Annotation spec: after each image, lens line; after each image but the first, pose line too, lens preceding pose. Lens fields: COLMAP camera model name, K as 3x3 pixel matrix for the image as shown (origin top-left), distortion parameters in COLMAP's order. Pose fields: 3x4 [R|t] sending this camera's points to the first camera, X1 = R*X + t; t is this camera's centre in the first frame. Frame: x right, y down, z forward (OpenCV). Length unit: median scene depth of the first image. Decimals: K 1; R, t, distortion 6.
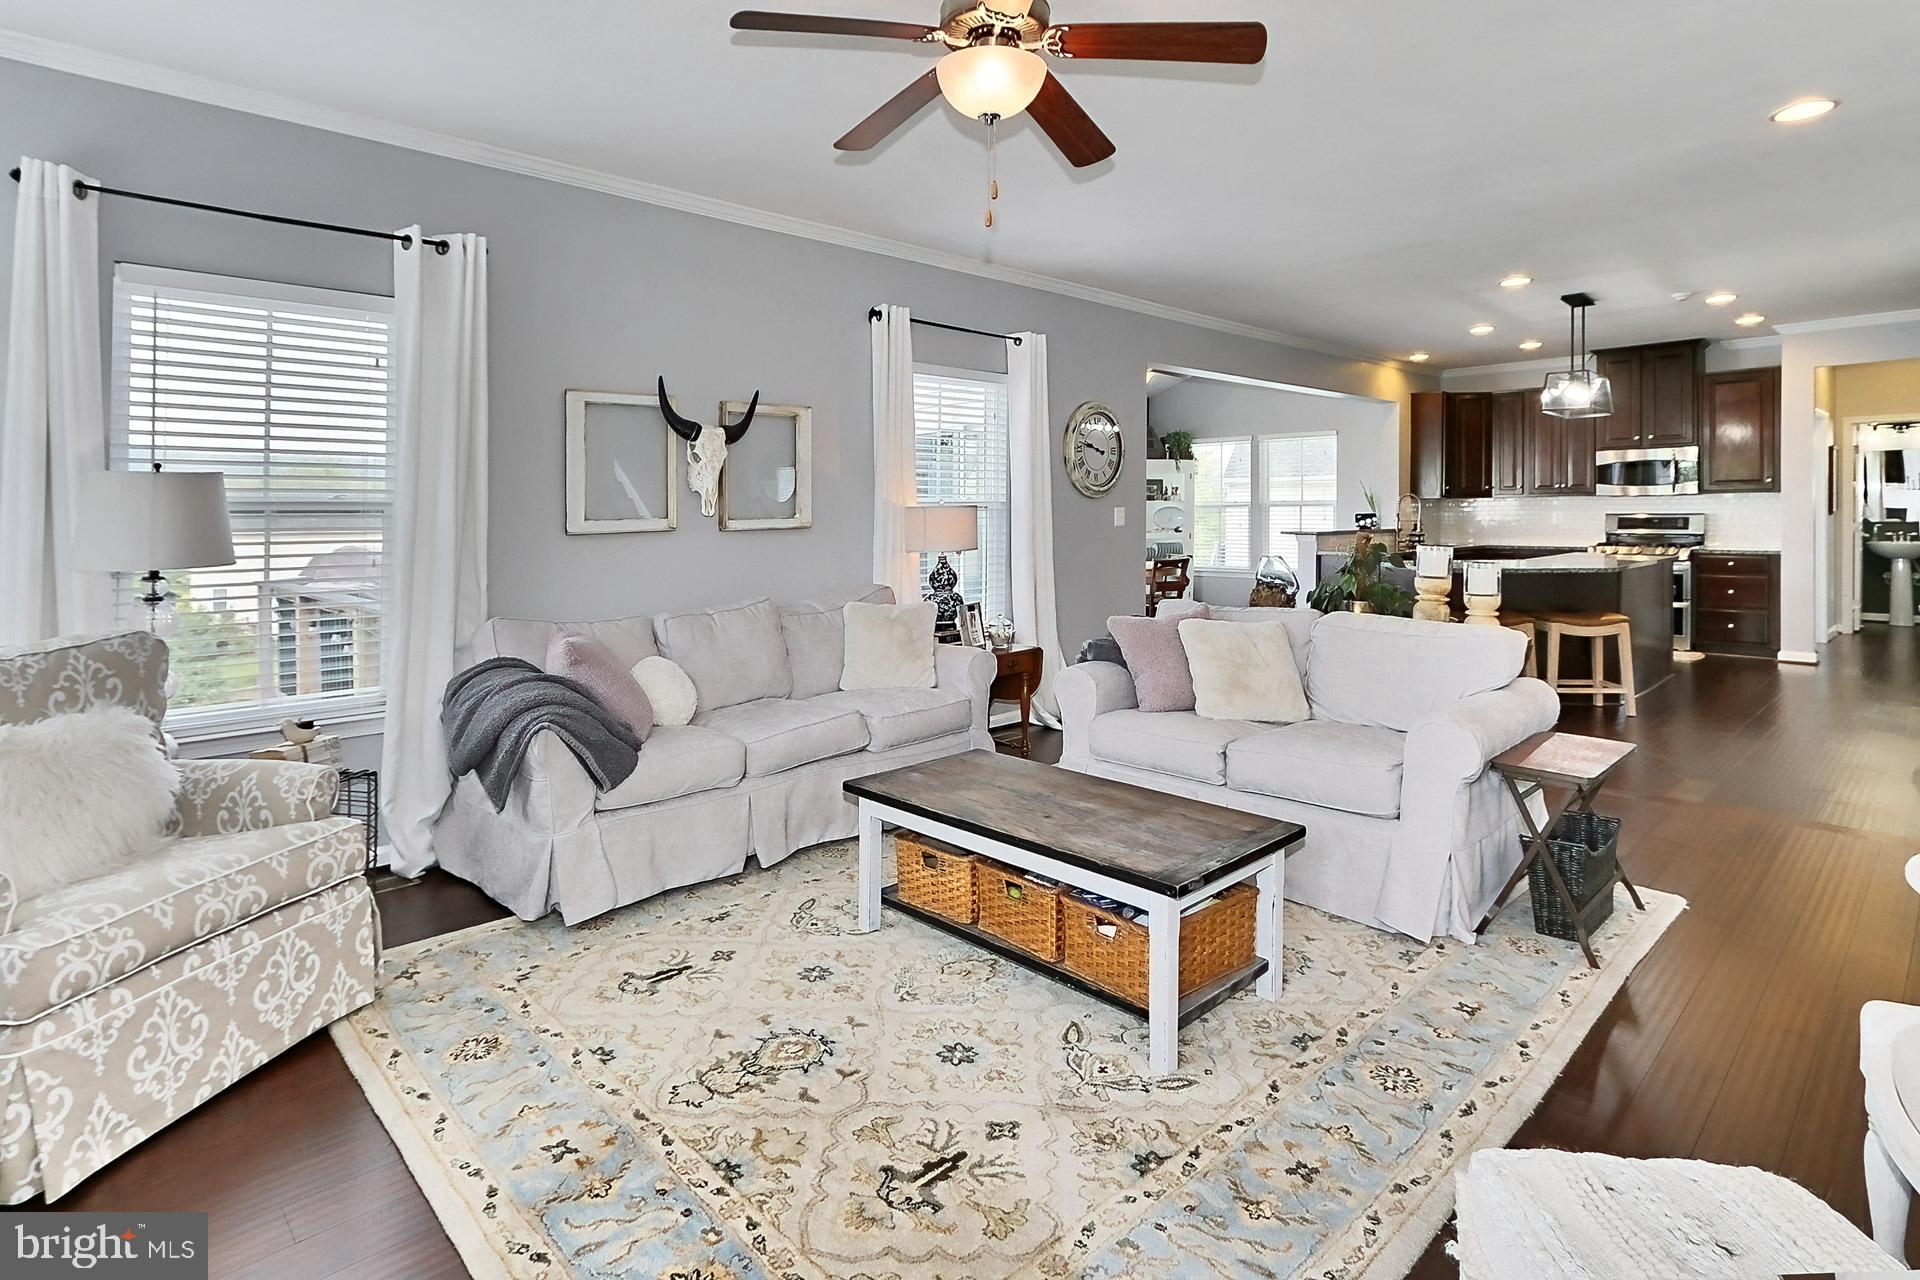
lens RADIAL K [[808.5, 0, 1032.7], [0, 808.5, 508.5], [0, 0, 1]] dist [-0.003450, 0.000465]
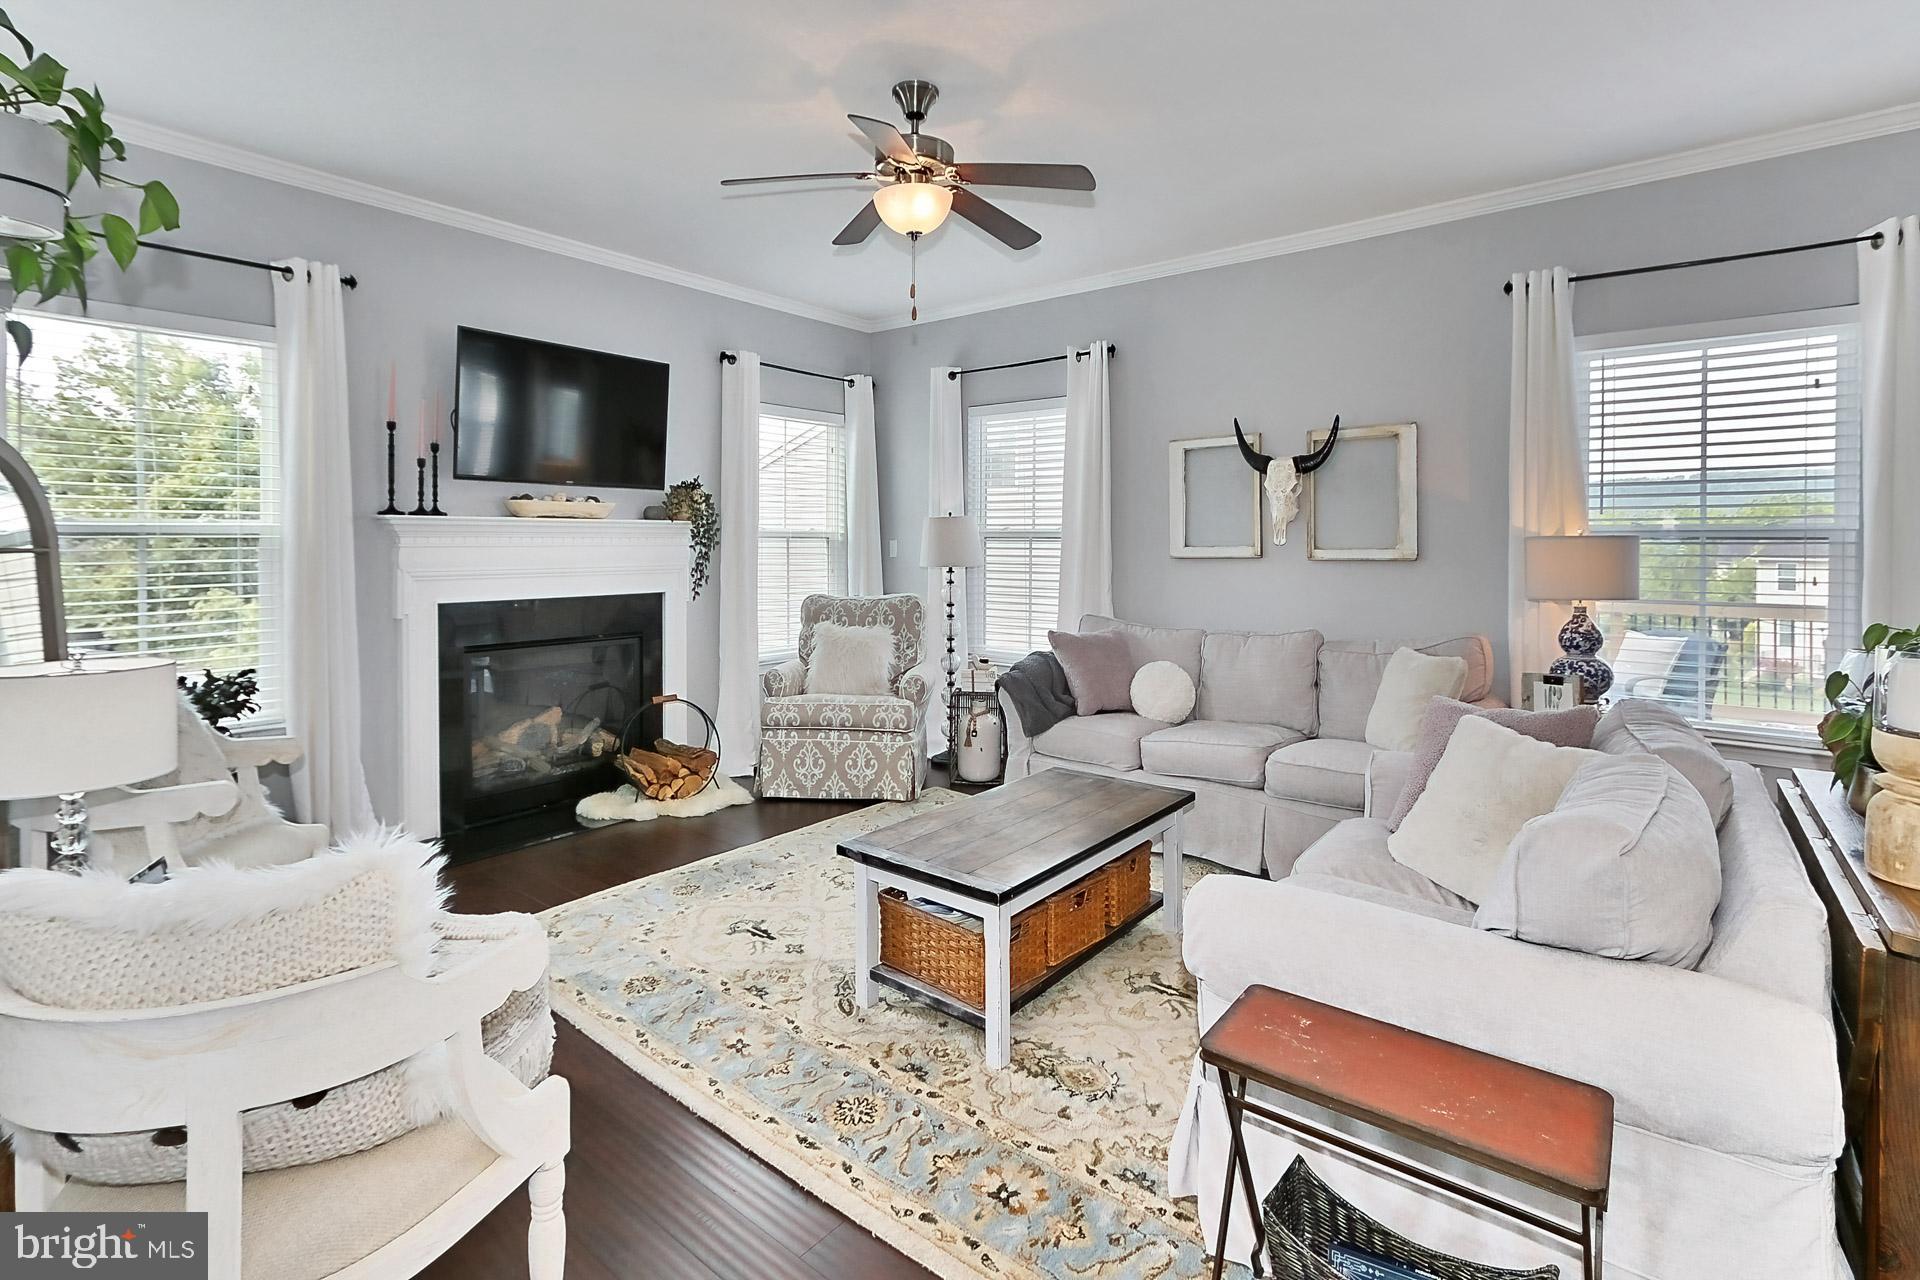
lens RADIAL K [[944.8, 0, 1018.3], [0, 944.8, 542.6], [0, 0, 1]] dist [-0.001904, -0.000324]
pose [[0.210360, 0.012466, -0.977544, 1.441668], [-0.002339, 0.999922, 0.012248, -0.015640], [0.977621, -0.000290, 0.210373, 0.837442]]
